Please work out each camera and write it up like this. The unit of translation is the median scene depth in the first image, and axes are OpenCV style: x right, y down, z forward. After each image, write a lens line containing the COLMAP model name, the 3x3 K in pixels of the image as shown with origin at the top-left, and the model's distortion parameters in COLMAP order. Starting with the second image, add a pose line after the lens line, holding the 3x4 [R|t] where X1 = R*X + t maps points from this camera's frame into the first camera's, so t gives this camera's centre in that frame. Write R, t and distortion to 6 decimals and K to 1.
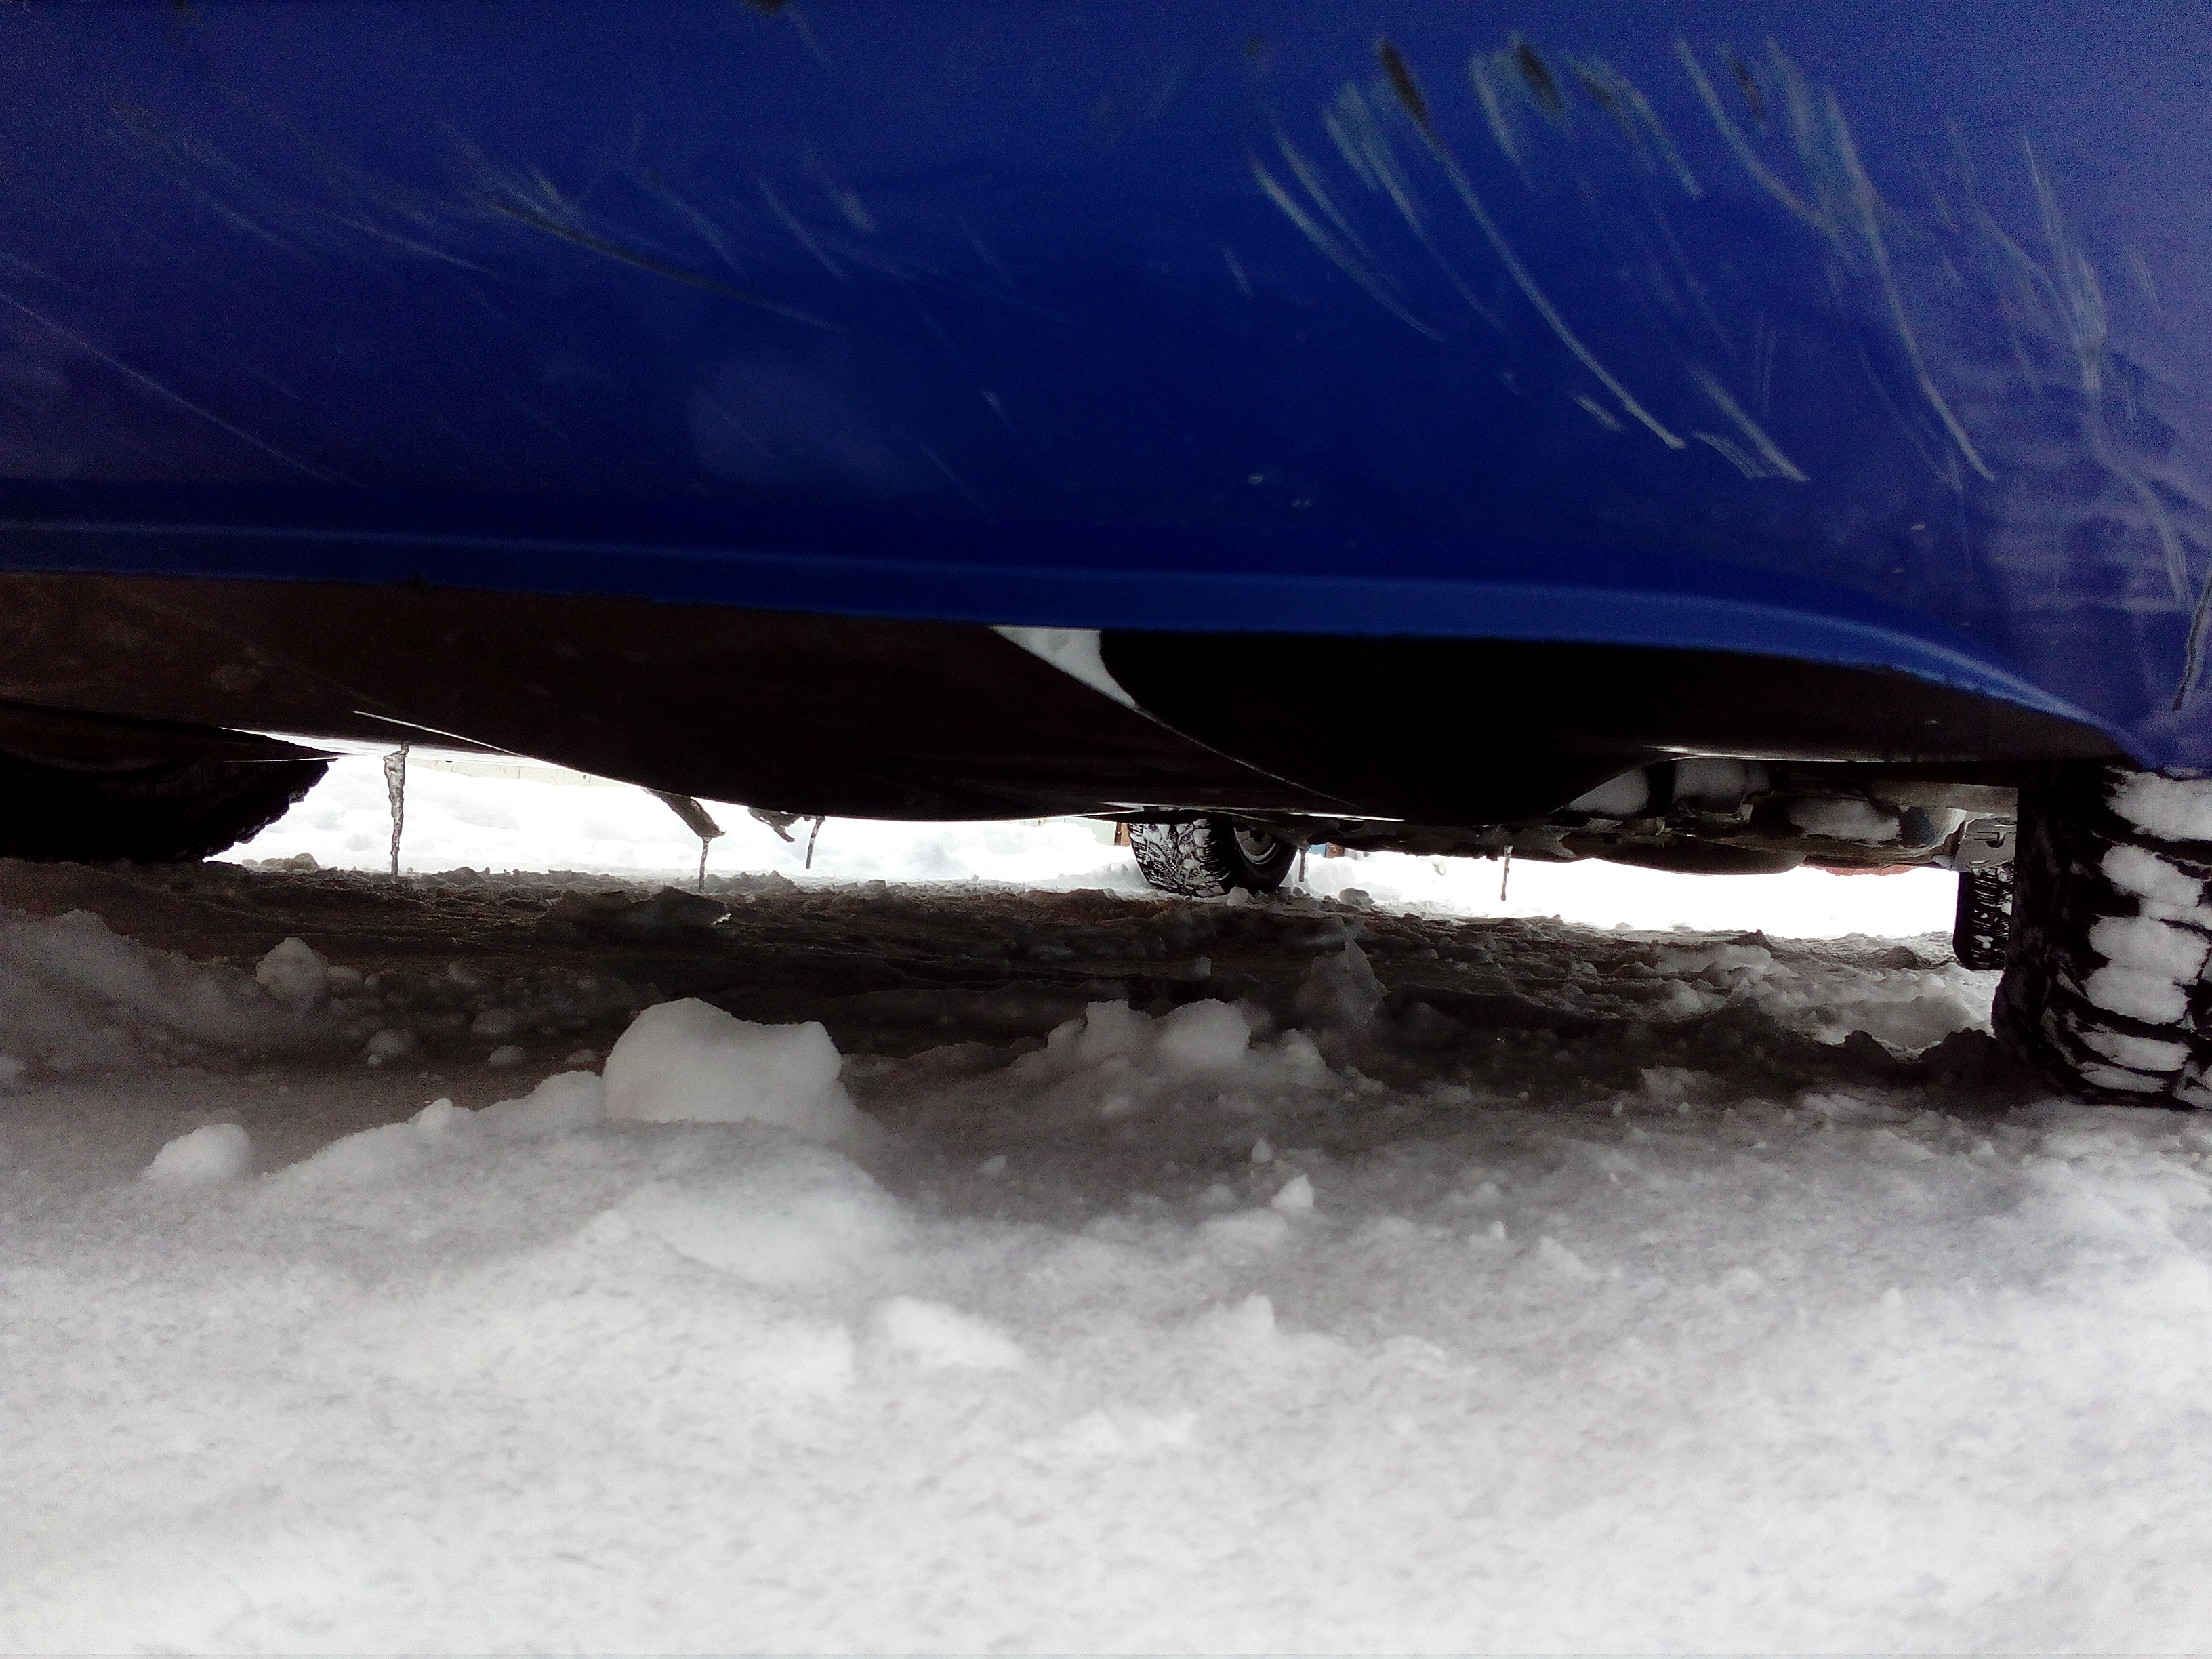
lens RADIAL K [[1831.2, 0, 1099.8], [0, 1831.2, 821.3], [0, 0, 1]] dist [0.056639, -0.121463]
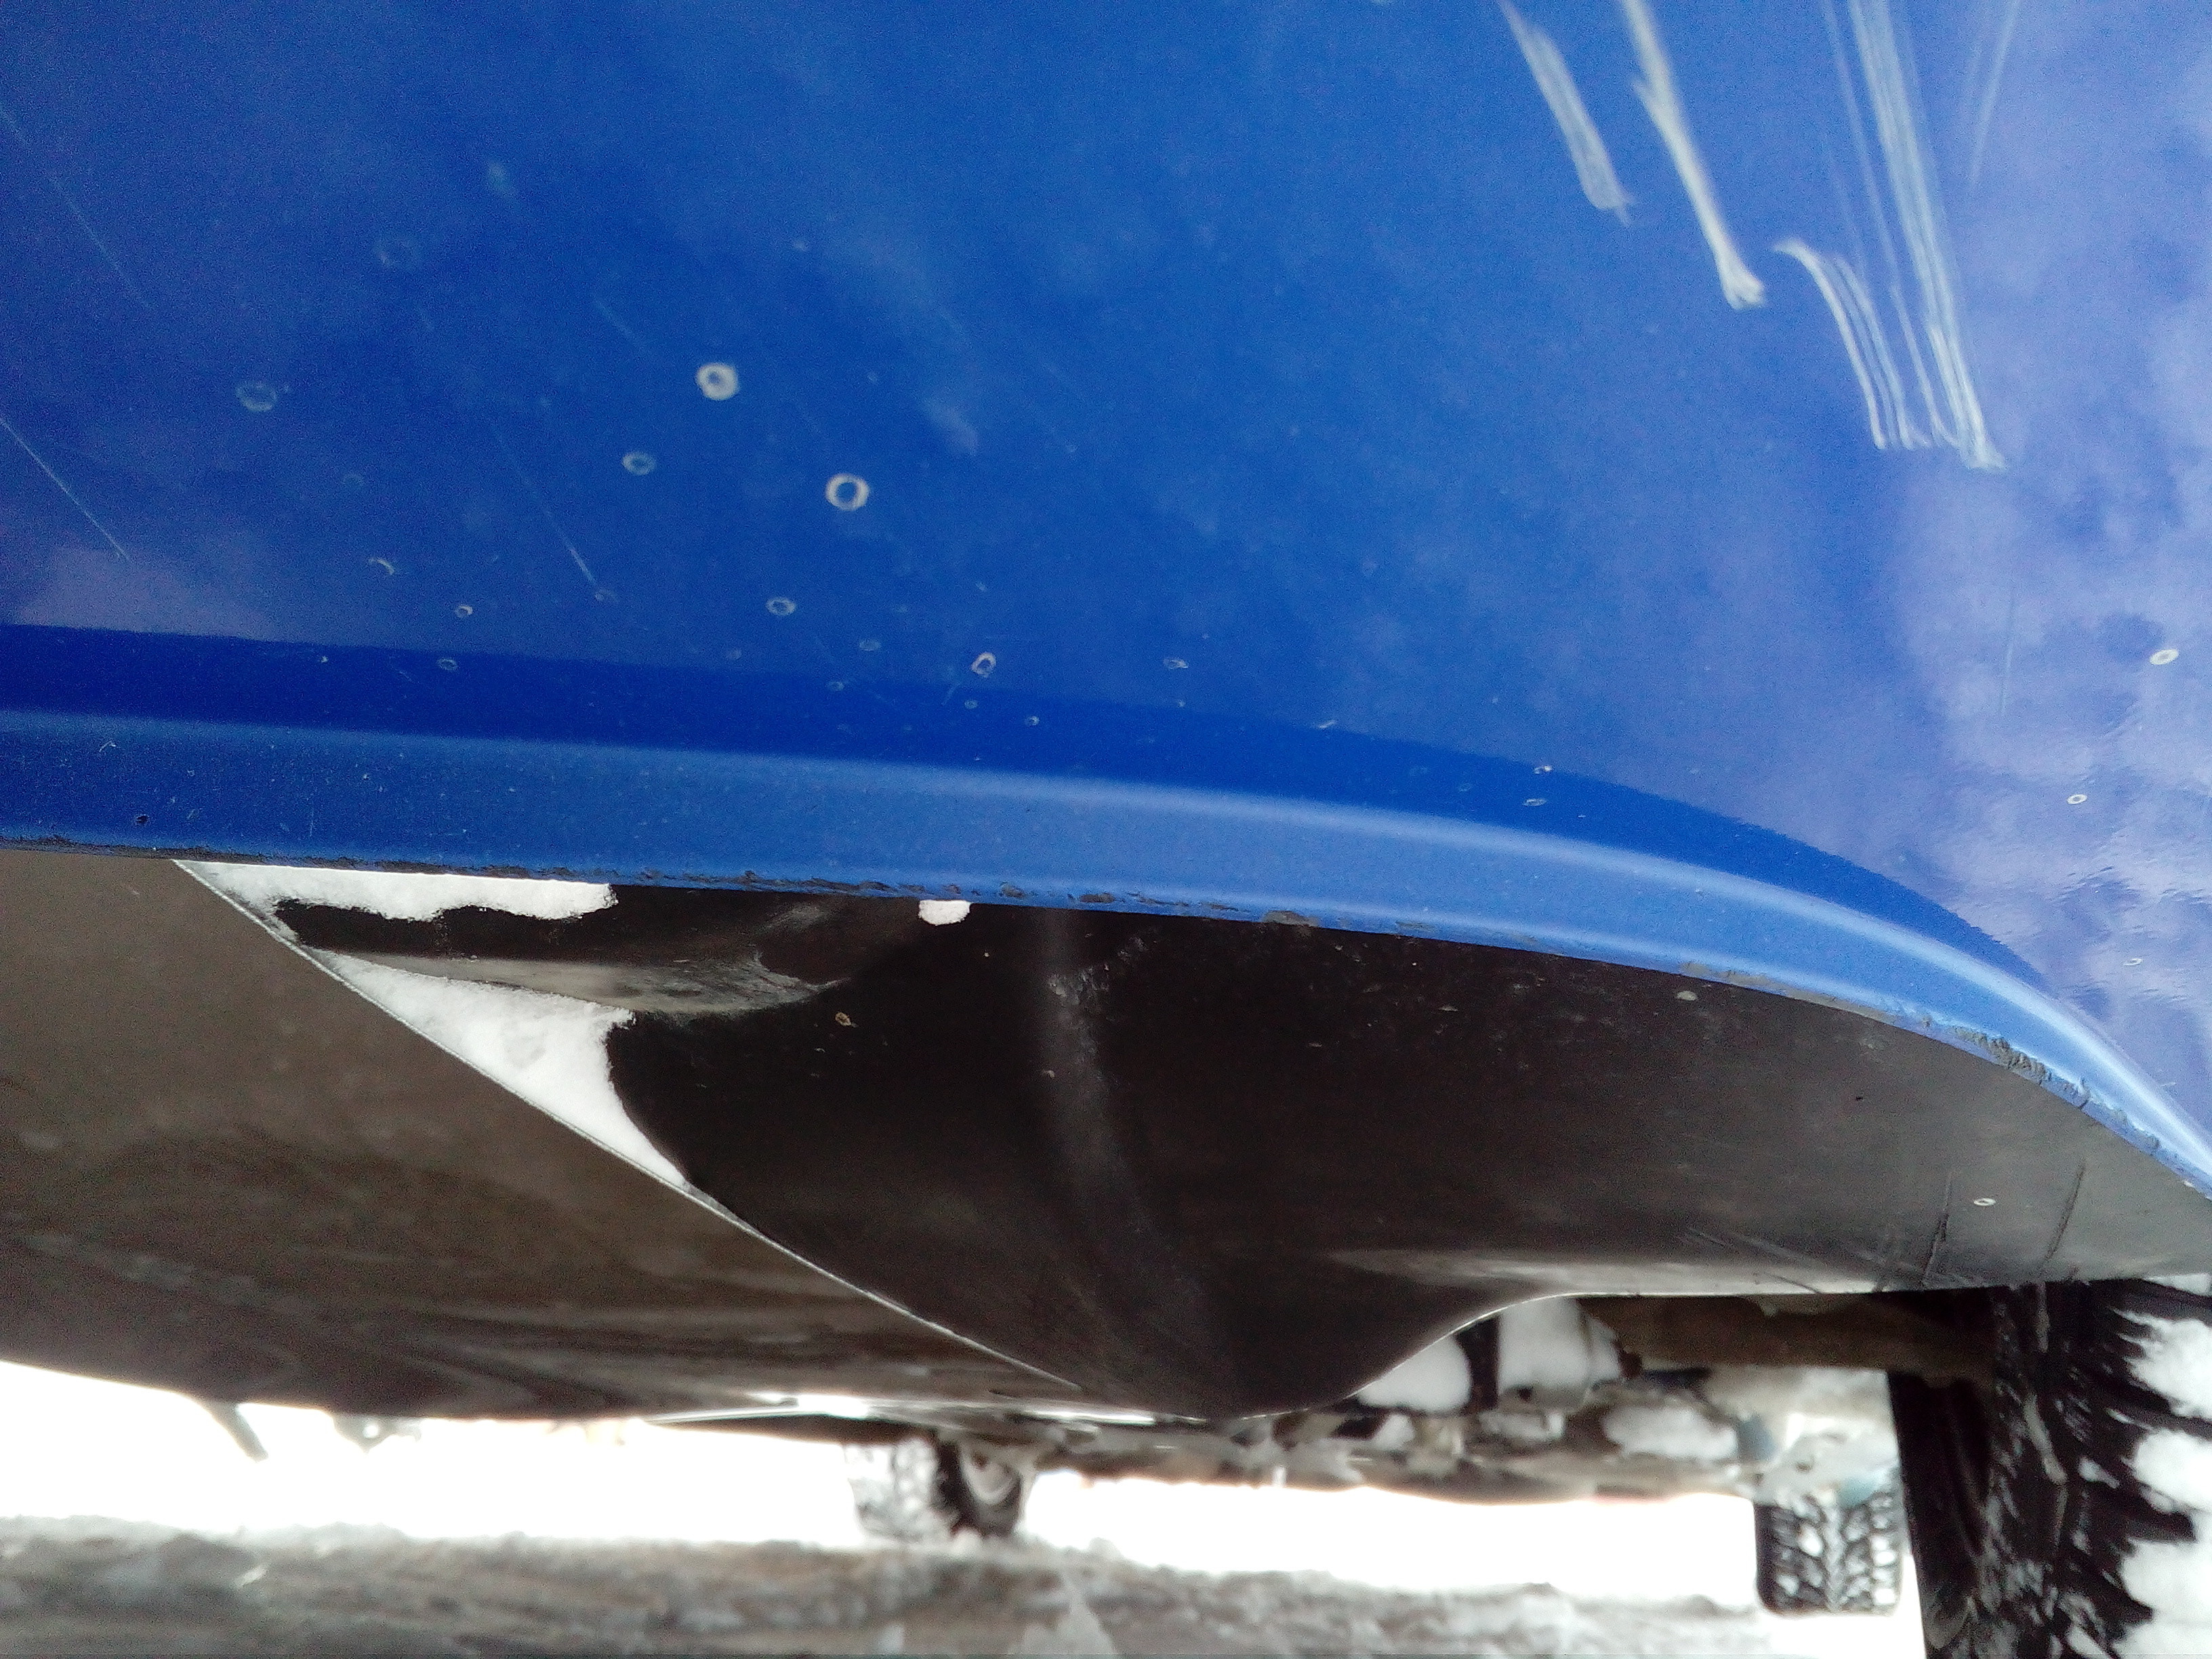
lens RADIAL K [[1870.6, 0, 1108.2], [0, 1870.6, 789.8], [0, 0, 1]] dist [0.010146, -0.055977]
pose [[0.990285, 0.041685, 0.132656, 0.039713], [0.005309, 0.941977, -0.335635, 0.011866], [-0.138949, 0.333079, 0.932605, 0.214541]]
